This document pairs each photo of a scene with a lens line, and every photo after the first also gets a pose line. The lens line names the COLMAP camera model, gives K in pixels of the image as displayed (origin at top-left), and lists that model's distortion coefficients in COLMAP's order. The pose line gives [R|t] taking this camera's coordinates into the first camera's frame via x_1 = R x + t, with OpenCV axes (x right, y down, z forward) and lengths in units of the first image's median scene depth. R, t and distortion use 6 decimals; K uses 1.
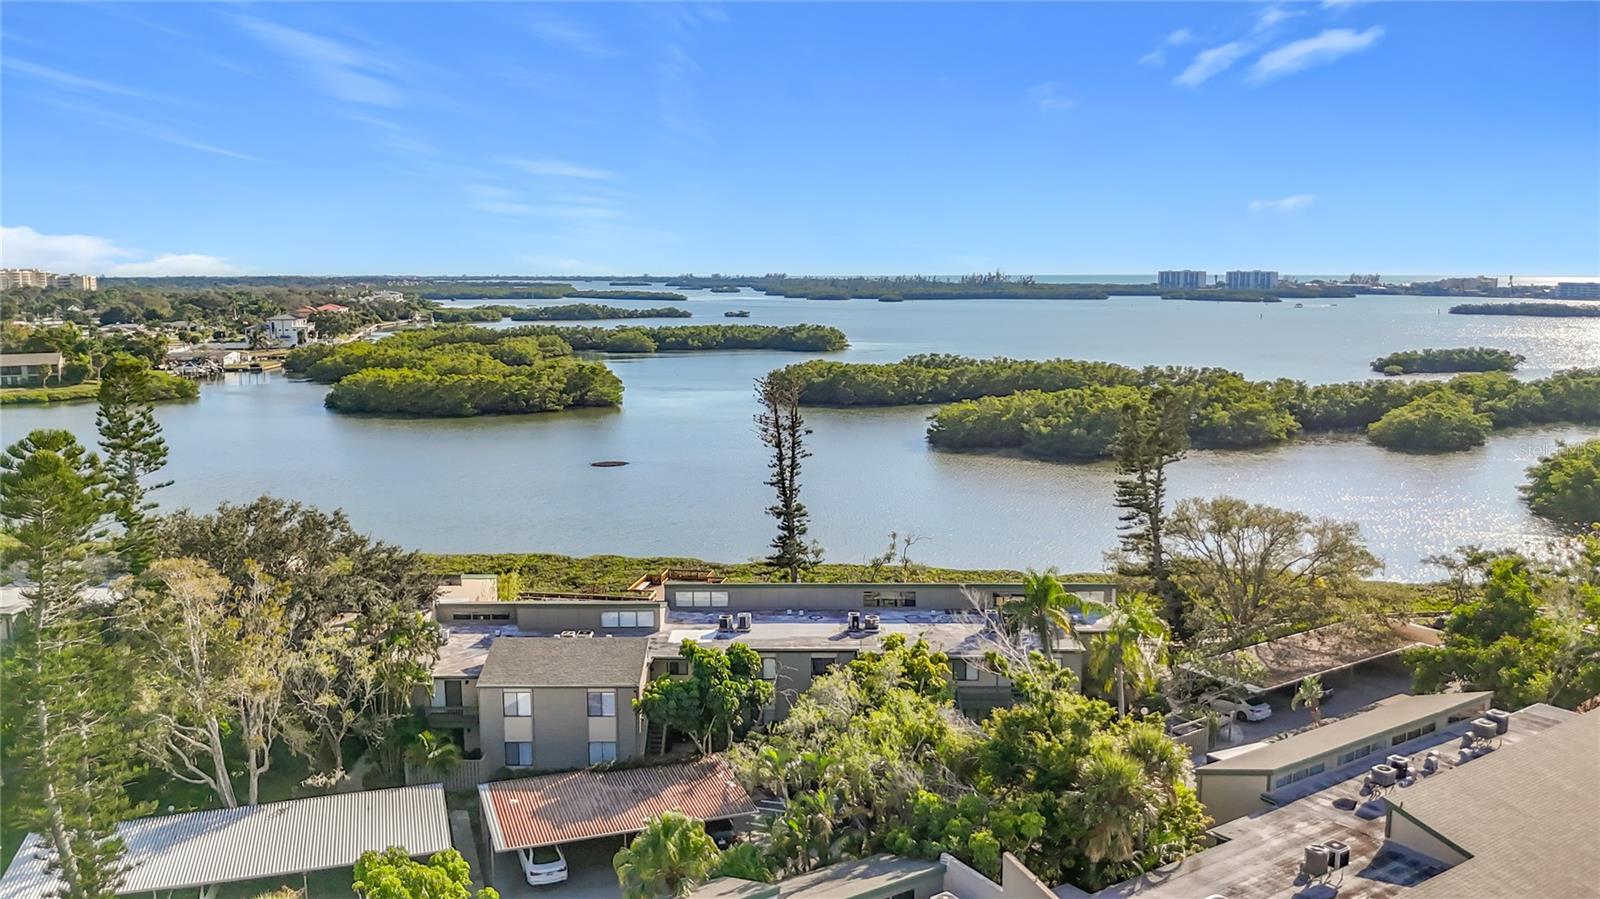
lens RADIAL K [[1184.5, 0, 801.1], [0, 1184.5, 405.8], [0, 0, 1]] dist [0.055869, -0.125371]
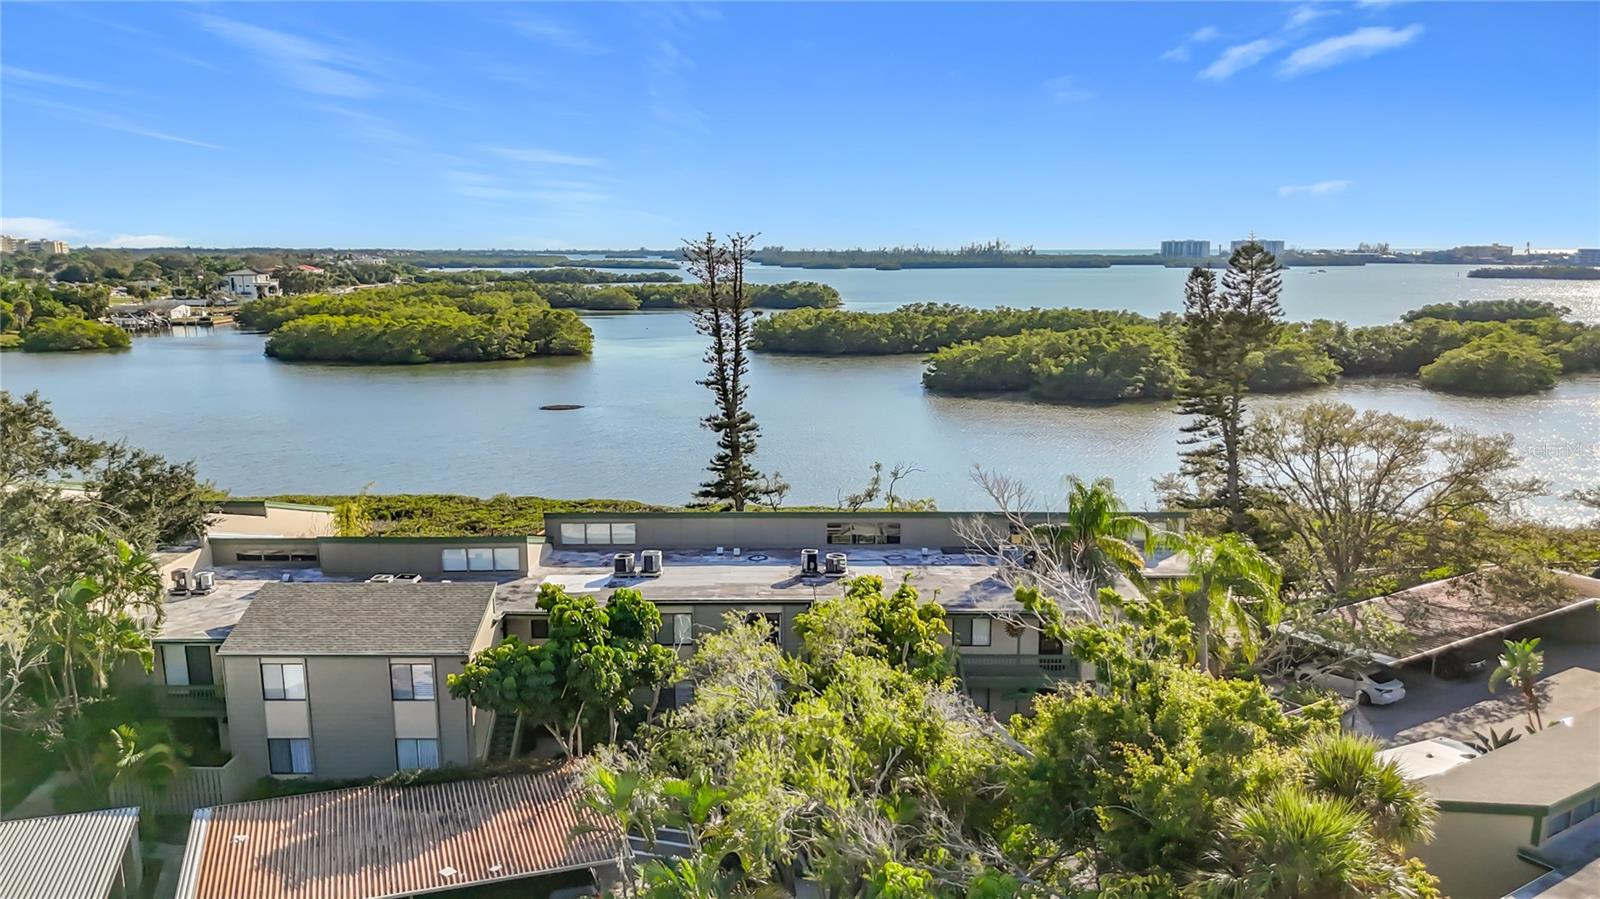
lens RADIAL K [[1187.0, 0, 800.0], [0, 1187.0, 449.5], [0, 0, 1]] dist [0.064236, -0.068458]
pose [[0.999999, 0.000539, 0.001436, 0.031271], [-0.000622, 0.998291, 0.058427, 0.062658], [-0.001402, -0.058428, 0.998291, 0.259323]]
